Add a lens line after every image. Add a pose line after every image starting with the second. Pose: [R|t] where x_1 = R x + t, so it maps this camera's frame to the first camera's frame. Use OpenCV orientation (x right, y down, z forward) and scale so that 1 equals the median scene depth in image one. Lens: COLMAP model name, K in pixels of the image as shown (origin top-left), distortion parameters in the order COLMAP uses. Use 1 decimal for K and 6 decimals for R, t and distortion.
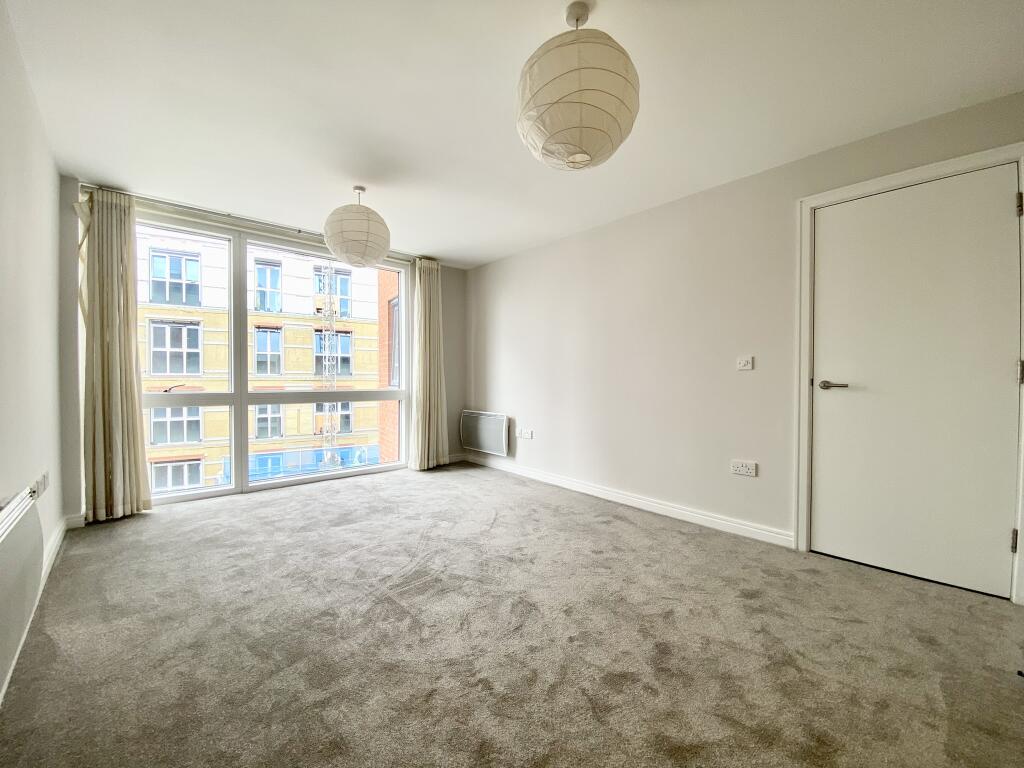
lens RADIAL K [[427.0, 0, 512.8], [0, 427.0, 382.0], [0, 0, 1]] dist [0.035634, -0.031228]
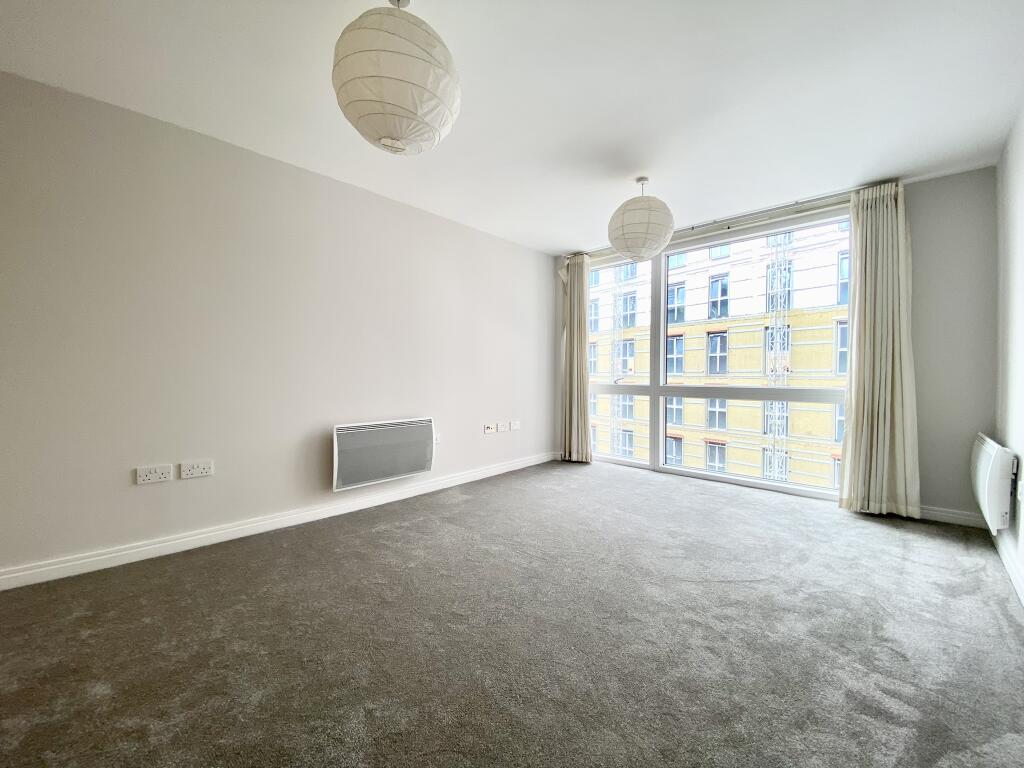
lens RADIAL K [[427.0, 0, 512.8], [0, 427.0, 382.0], [0, 0, 1]] dist [0.035634, -0.031228]
pose [[0.076382, 0.011663, -0.997010, 0.506290], [-0.014972, 0.999832, 0.010549, 0.009111], [0.996966, 0.014121, 0.076544, 0.523449]]
